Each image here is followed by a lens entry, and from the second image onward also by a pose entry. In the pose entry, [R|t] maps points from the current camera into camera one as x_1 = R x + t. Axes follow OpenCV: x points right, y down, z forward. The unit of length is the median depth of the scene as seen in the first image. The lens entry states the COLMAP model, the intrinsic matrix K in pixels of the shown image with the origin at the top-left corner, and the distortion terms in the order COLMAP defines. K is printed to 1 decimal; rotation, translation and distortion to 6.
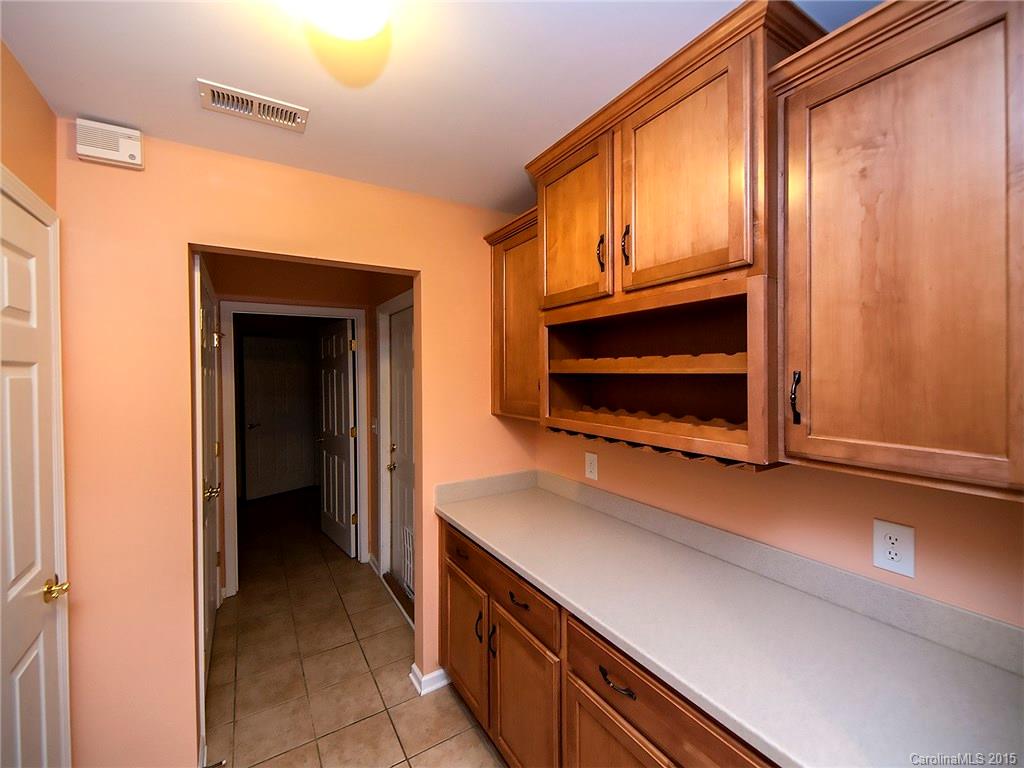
lens RADIAL K [[417.2, 0, 514.5], [0, 417.2, 377.4], [0, 0, 1]] dist [0.008723, -0.001063]
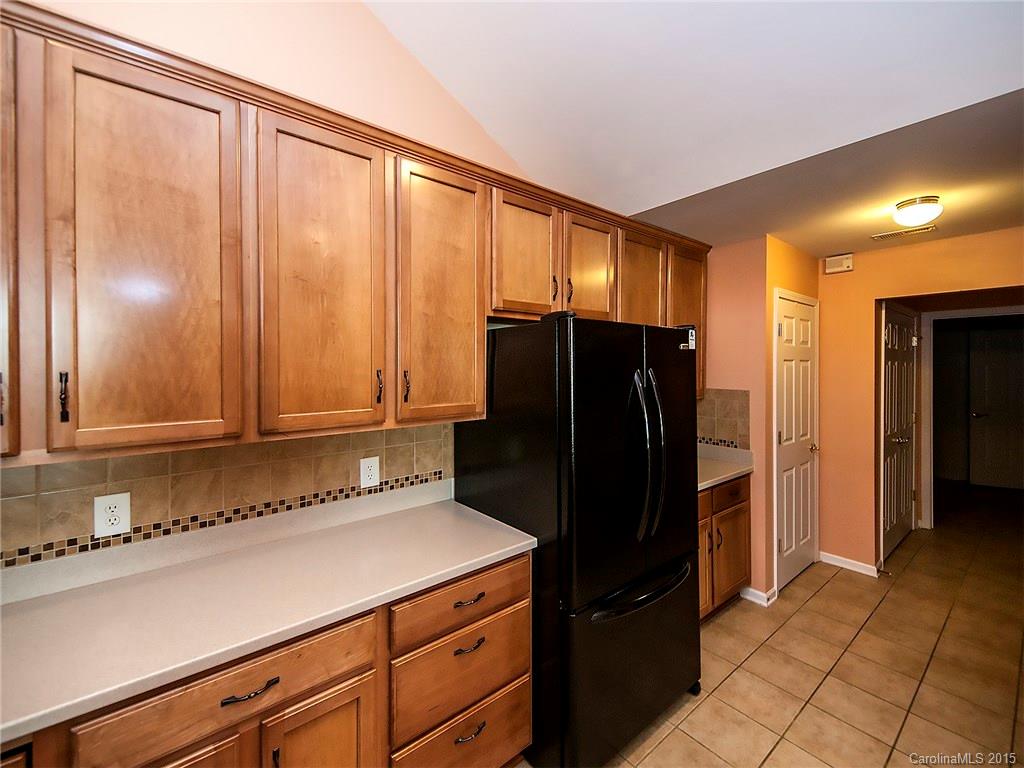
lens RADIAL K [[417.2, 0, 491.6], [0, 417.2, 363.9], [0, 0, 1]] dist [0.008723, -0.001063]
pose [[0.078733, 0.006194, -0.996877, 1.073120], [-0.009732, 0.999938, 0.005444, -0.015596], [0.996848, 0.009273, 0.078788, -0.968608]]
